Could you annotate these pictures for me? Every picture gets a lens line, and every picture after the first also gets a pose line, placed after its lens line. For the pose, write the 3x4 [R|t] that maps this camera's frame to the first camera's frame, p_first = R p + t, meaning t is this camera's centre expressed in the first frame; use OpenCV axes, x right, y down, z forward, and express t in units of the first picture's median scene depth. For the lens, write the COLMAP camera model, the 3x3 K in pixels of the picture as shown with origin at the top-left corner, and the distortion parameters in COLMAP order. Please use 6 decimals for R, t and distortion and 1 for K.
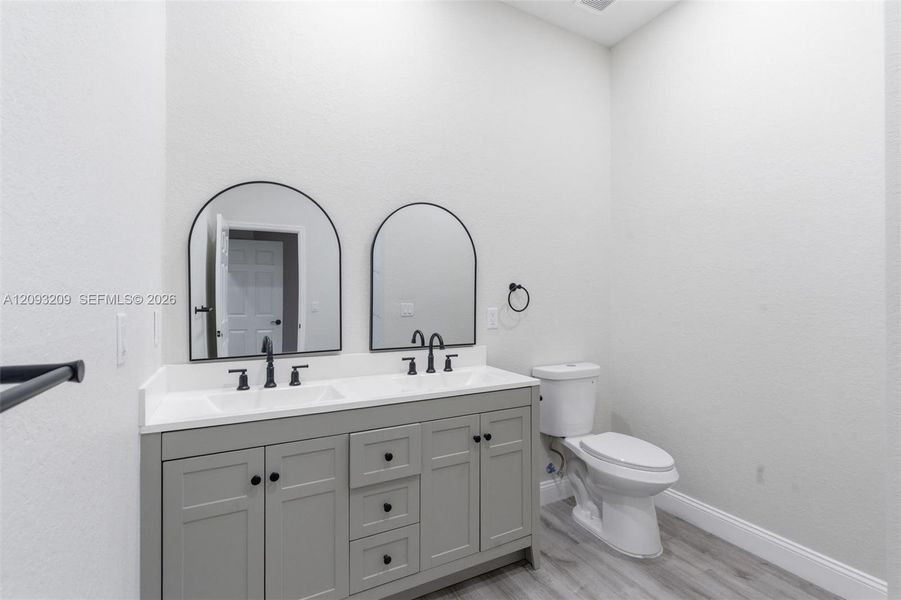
lens RADIAL K [[412.3, 0, 450.2], [0, 412.3, 295.3], [0, 0, 1]] dist [0.001292, 0.000512]
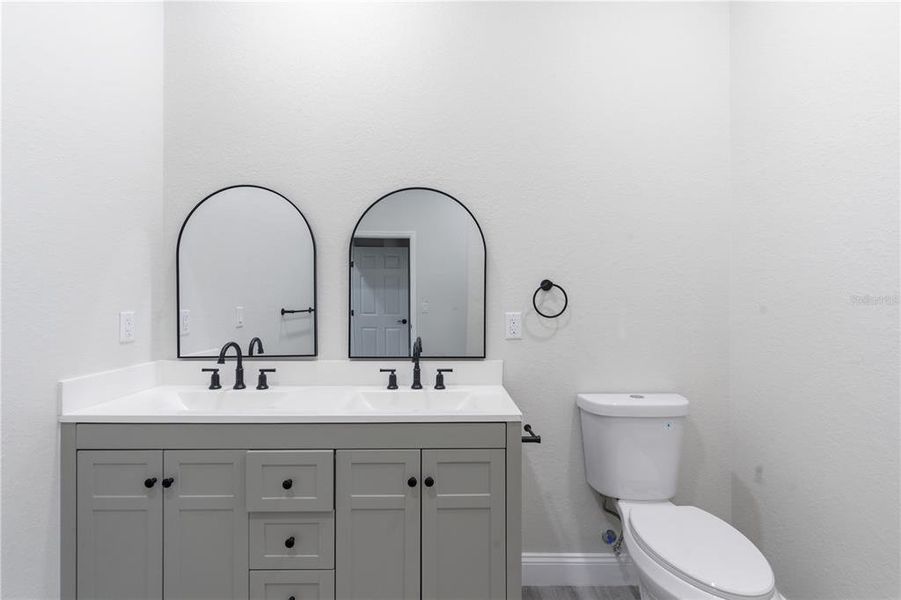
lens RADIAL K [[448.3, 0, 450.3], [0, 448.3, 277.5], [0, 0, 1]] dist [-0.002319, -0.000166]
pose [[0.900876, -0.017975, -0.433704, 0.397159], [-0.000524, 0.999096, -0.042496, 0.001228], [0.434076, 0.038511, 0.900053, 0.201303]]
